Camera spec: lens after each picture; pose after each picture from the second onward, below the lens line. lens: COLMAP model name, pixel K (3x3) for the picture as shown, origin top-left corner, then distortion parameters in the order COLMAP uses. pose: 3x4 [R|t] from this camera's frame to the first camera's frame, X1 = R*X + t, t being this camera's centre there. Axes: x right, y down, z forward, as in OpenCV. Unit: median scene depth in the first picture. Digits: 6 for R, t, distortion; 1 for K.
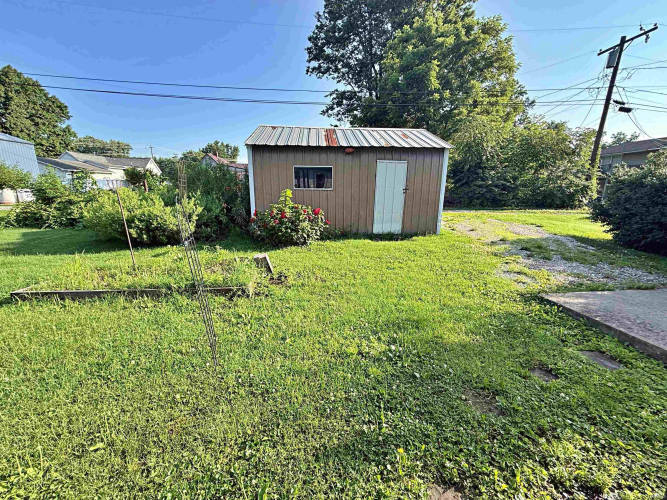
lens RADIAL K [[274.3, 0, 333.2], [0, 274.3, 252.0], [0, 0, 1]] dist [-0.002820, -0.000075]
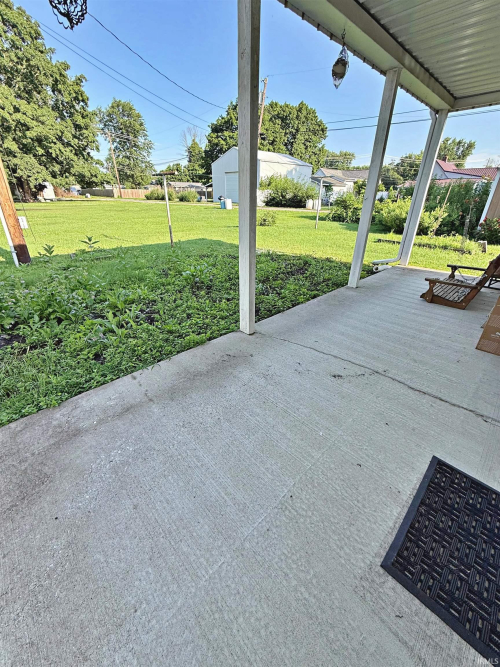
lens RADIAL K [[274.3, 0, 248.7], [0, 274.3, 333.8], [0, 0, 1]] dist [-0.002820, -0.000075]
pose [[0.610942, 0.352006, -0.709113, 0.030708], [-0.181208, 0.934110, 0.307574, 0.032367], [0.770657, -0.059413, 0.634474, -0.146365]]
